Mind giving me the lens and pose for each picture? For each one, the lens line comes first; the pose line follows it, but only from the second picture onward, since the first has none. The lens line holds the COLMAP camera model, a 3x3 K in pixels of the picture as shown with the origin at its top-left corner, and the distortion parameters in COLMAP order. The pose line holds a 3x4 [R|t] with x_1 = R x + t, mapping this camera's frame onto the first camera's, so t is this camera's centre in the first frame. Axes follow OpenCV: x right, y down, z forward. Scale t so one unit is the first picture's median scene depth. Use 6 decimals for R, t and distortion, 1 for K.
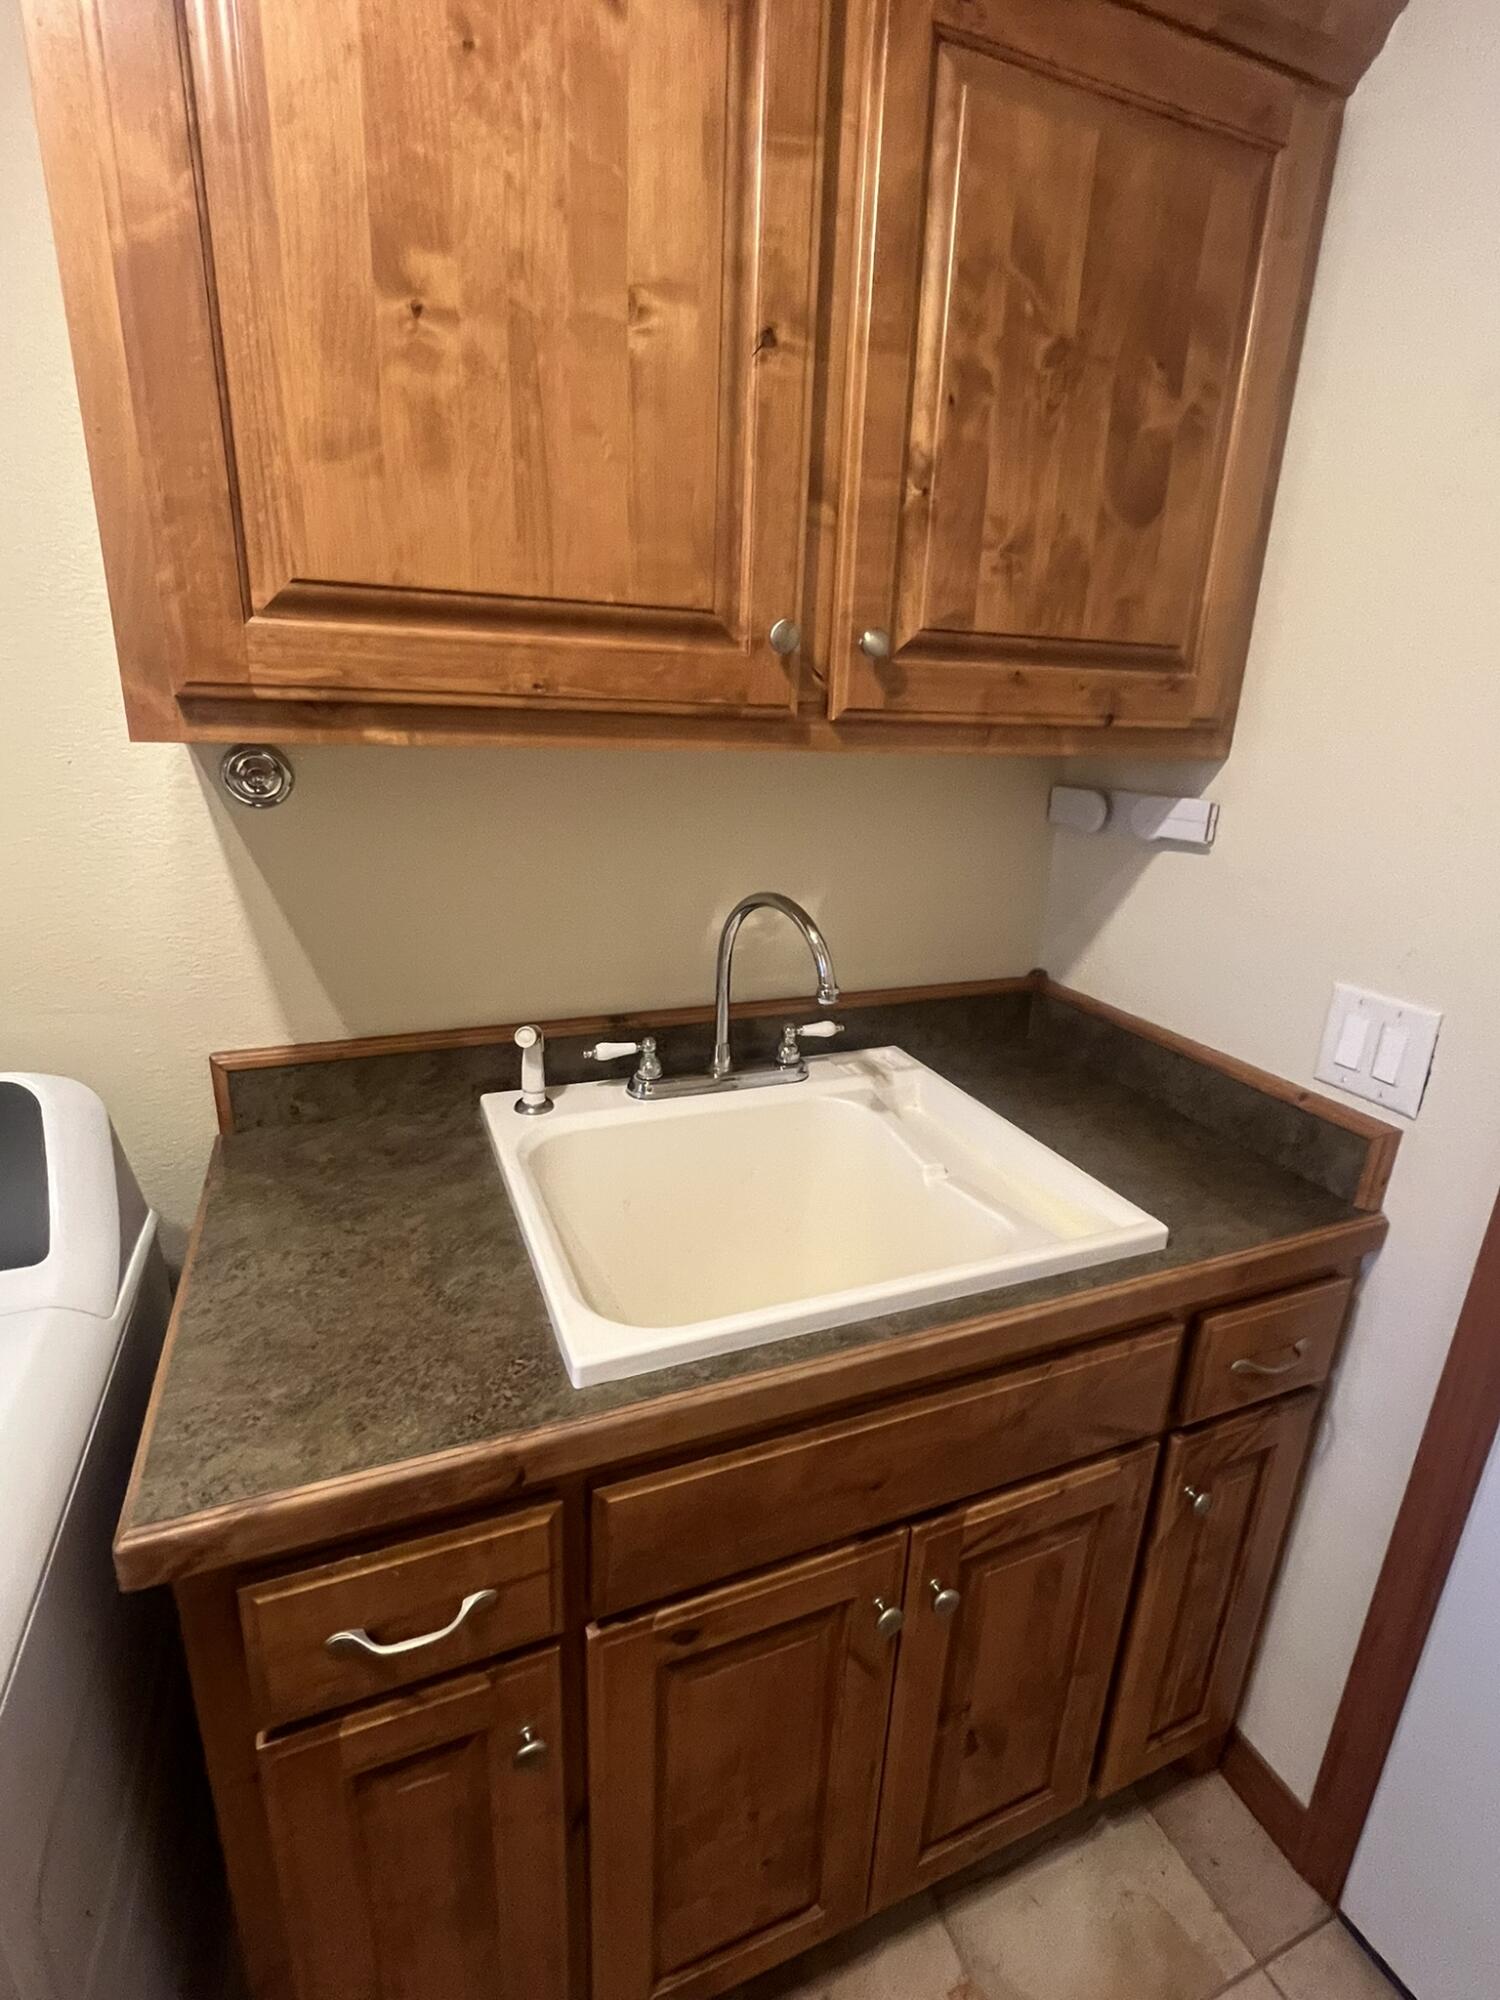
lens RADIAL K [[950.8, 0, 756.1], [0, 950.8, 990.0], [0, 0, 1]] dist [-0.003493, 0.002006]
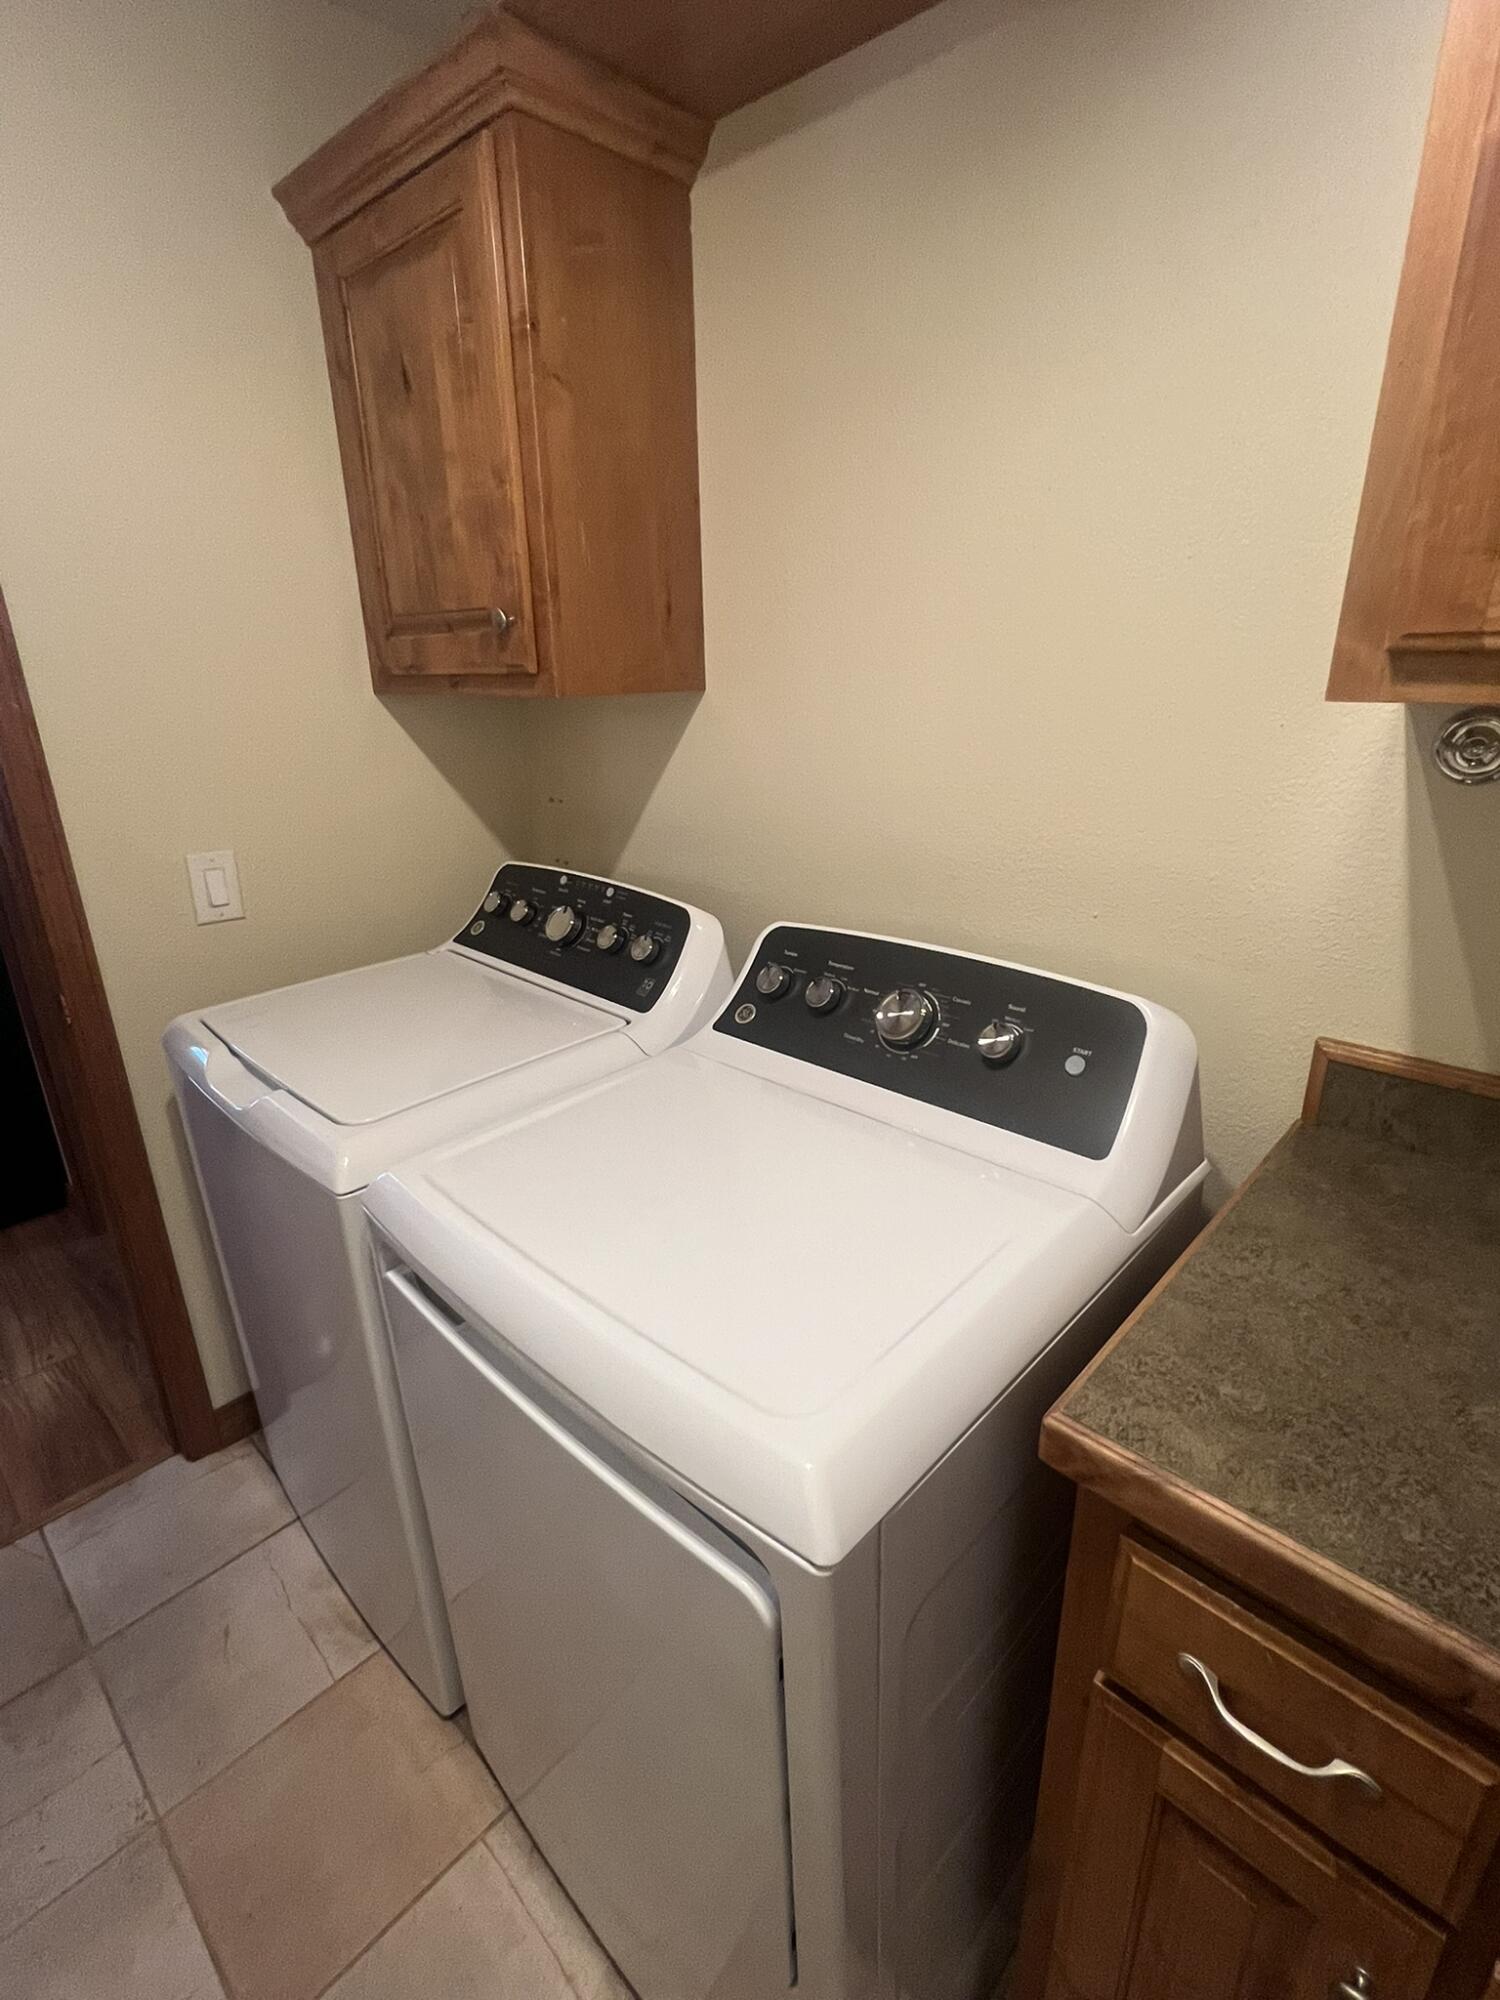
lens RADIAL K [[950.8, 0, 757.8], [0, 950.8, 991.6], [0, 0, 1]] dist [-0.003493, 0.002006]
pose [[0.396803, 0.261912, -0.879744, 0.036071], [-0.243752, 0.954083, 0.174101, -0.006179], [0.884948, 0.145356, 0.442424, 0.097194]]
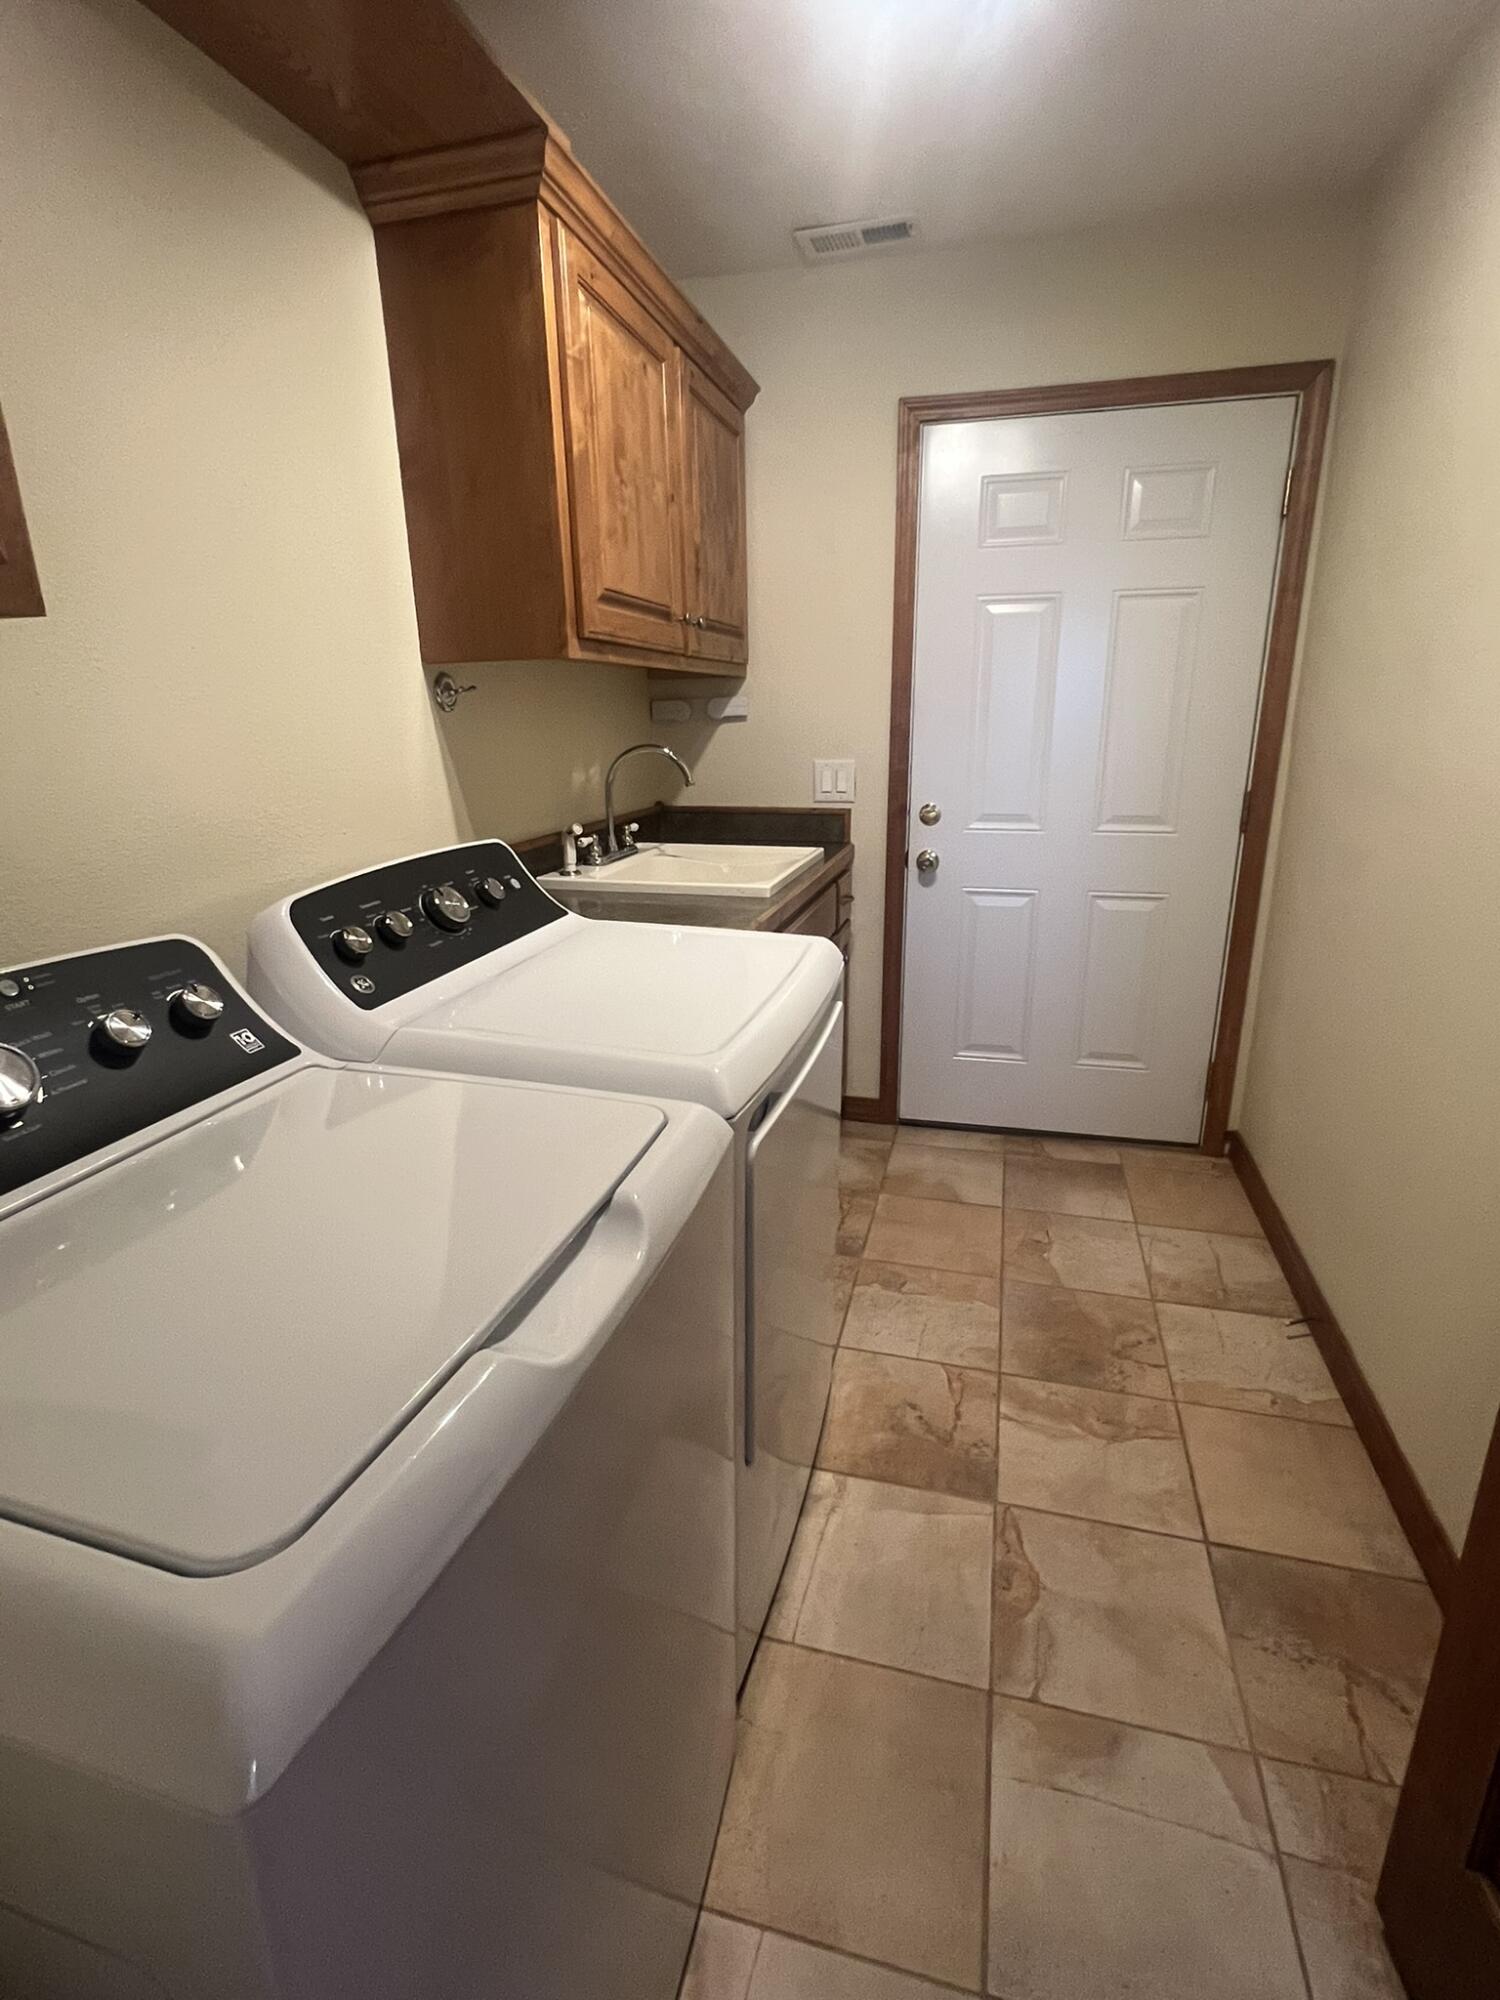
lens RADIAL K [[950.8, 0, 744.3], [0, 950.8, 998.4], [0, 0, 1]] dist [-0.003493, 0.002006]
pose [[0.620816, -0.272700, 0.734998, -2.438573], [0.272600, 0.954136, 0.123753, 0.367335], [-0.735036, 0.123533, 0.666680, -0.753876]]
